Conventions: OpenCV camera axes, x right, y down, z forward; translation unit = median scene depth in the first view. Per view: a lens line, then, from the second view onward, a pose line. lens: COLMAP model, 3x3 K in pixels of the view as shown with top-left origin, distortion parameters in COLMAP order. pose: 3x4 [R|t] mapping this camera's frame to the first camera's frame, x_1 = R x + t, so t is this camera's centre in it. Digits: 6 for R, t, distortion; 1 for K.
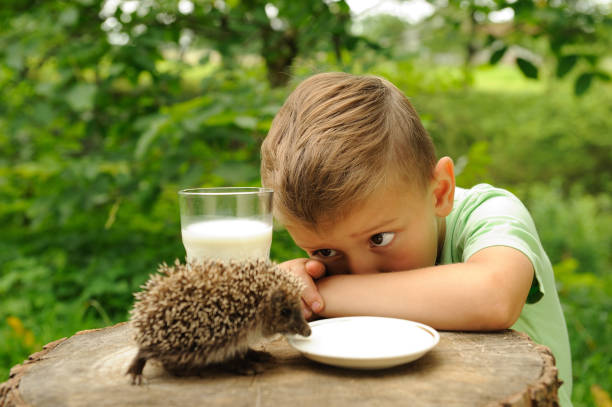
lens RADIAL K [[907.4, 0, 304.1], [0, 907.4, 202.7], [0, 0, 1]] dist [0.043523, 0.069520]
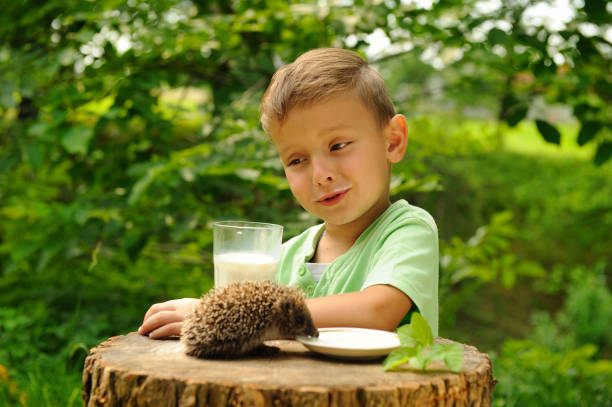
lens RADIAL K [[1113.3, 0, 307.0], [0, 1113.3, 214.5], [0, 0, 1]] dist [0.019543, -0.061096]
pose [[0.998663, 0.051376, 0.005750, -0.004595], [-0.050974, 0.997123, -0.056094, 0.013544], [-0.008616, 0.055726, 0.998409, -0.153390]]
